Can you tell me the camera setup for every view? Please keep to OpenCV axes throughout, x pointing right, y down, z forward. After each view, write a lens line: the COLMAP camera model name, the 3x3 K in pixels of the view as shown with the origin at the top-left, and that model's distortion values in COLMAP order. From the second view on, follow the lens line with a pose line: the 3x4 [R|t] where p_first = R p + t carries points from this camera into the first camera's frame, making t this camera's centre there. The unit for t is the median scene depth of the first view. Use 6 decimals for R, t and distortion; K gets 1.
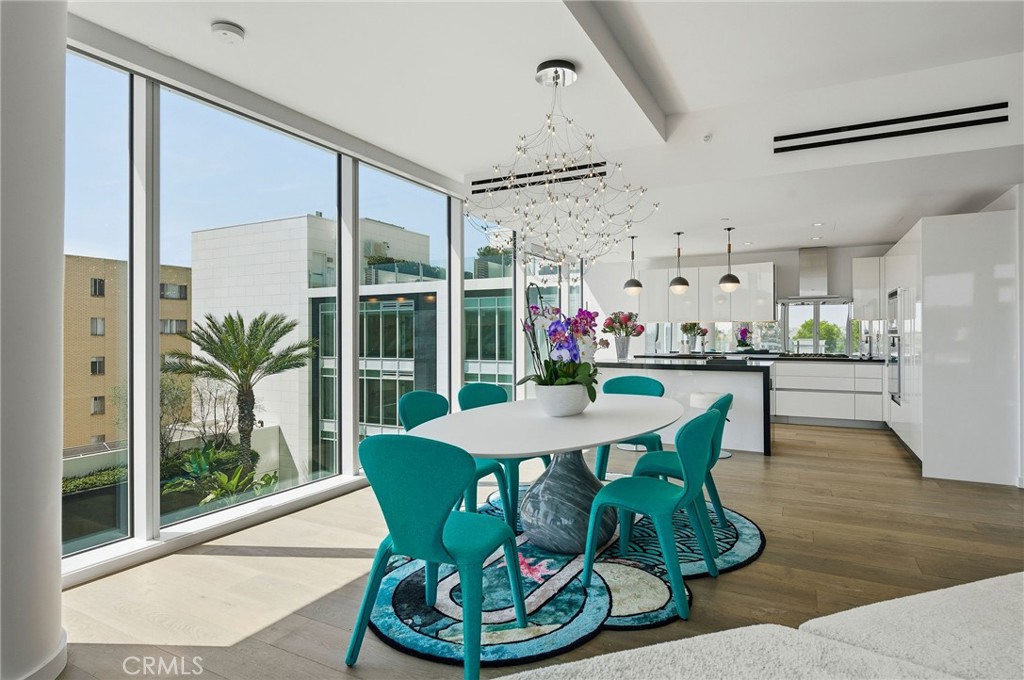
lens RADIAL K [[554.9, 0, 514.9], [0, 554.9, 337.6], [0, 0, 1]] dist [-0.001128, 0.001093]
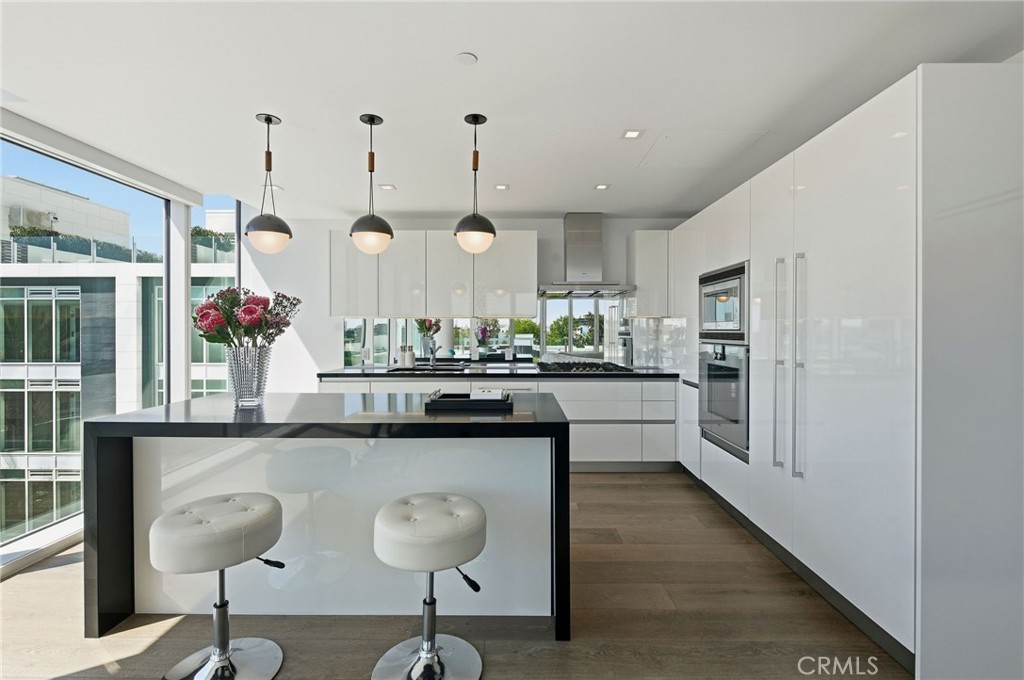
lens RADIAL K [[484.4, 0, 531.8], [0, 484.4, 335.2], [0, 0, 1]] dist [0.000398, -0.000493]
pose [[0.877324, 0.000672, 0.479898, 0.173375], [-0.001556, 0.999998, 0.001445, -0.008911], [-0.479896, -0.002014, 0.877323, 0.461482]]
